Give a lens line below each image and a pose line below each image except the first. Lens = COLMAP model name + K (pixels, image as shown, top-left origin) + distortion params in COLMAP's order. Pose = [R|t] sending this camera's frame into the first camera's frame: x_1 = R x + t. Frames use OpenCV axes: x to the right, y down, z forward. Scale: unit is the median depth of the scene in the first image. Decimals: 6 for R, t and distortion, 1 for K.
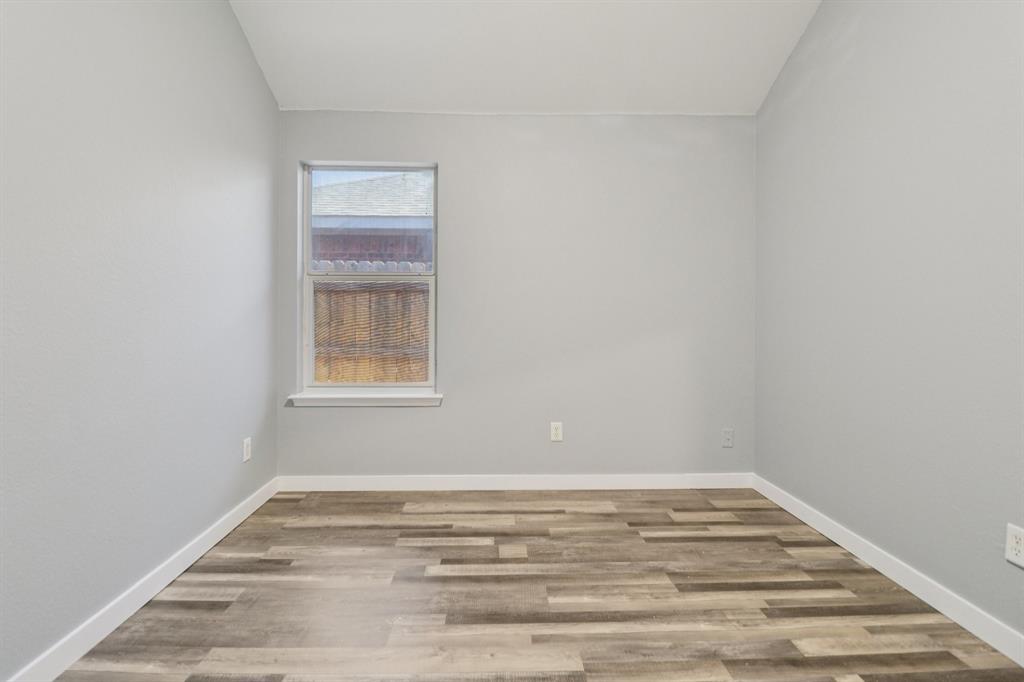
lens RADIAL K [[495.2, 0, 507.3], [0, 495.2, 331.9], [0, 0, 1]] dist [-0.002709, -0.011130]
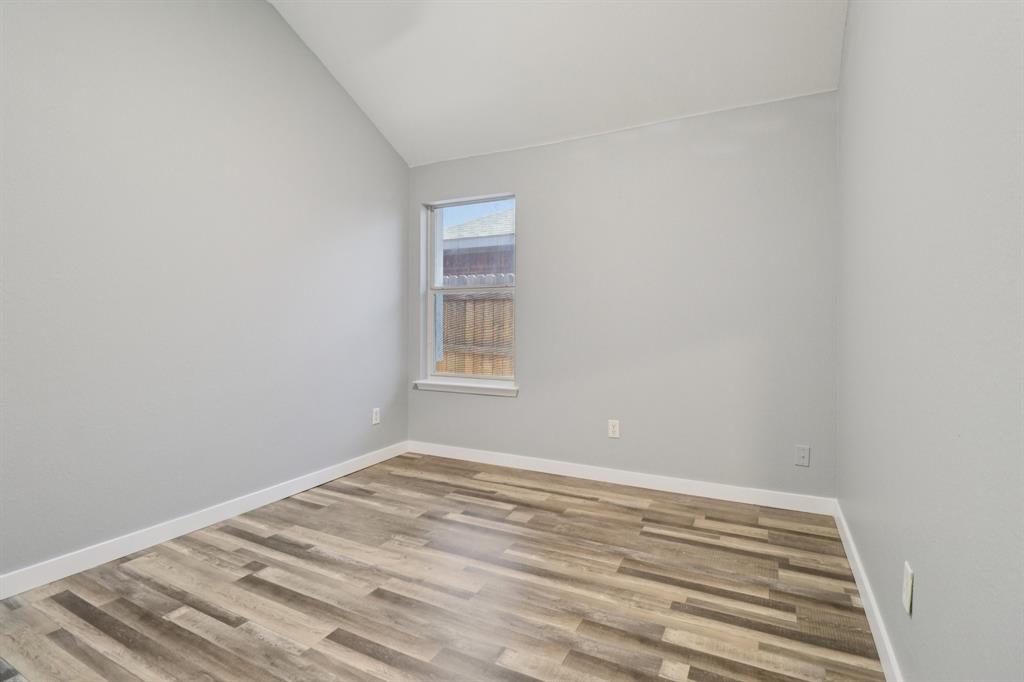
lens RADIAL K [[495.2, 0, 498.8], [0, 495.2, 338.0], [0, 0, 1]] dist [-0.002709, -0.011130]
pose [[0.872039, 0.014139, -0.489232, 0.483386], [-0.012905, 0.999899, 0.005895, 0.003662], [0.489266, 0.001173, 0.872134, -0.061525]]
